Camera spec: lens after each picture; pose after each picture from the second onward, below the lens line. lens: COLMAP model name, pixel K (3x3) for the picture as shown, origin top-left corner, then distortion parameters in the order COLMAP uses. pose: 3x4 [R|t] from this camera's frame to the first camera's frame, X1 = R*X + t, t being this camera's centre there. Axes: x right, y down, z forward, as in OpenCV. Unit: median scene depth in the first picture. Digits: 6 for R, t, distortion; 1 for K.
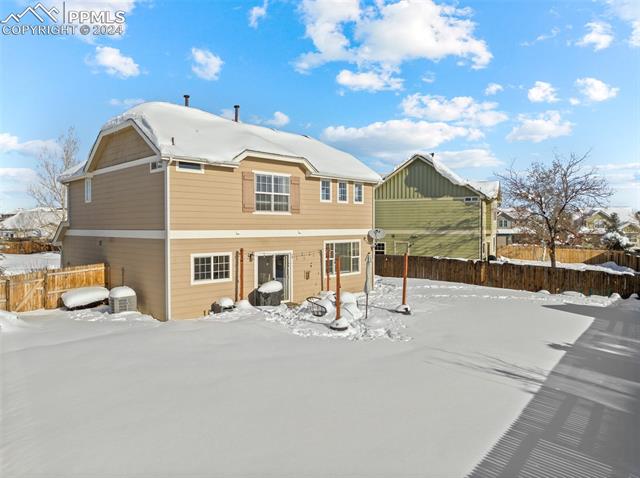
lens RADIAL K [[450.5, 0, 320.0], [0, 450.5, 239.0], [0, 0, 1]] dist [-0.034228, -0.005946]
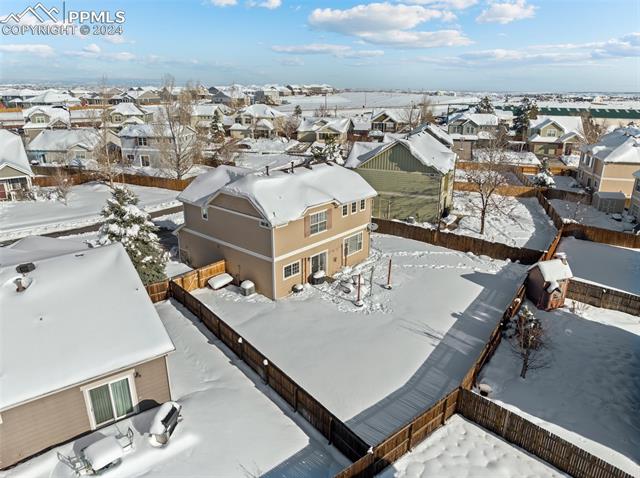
lens RADIAL K [[450.5, 0, 320.0], [0, 450.5, 239.0], [0, 0, 1]] dist [-0.034228, -0.005946]
pose [[0.998229, -0.014081, 0.057791, -0.209448], [-0.004032, 0.953320, 0.301936, -0.596601], [-0.059345, -0.301635, 0.951575, -0.751248]]
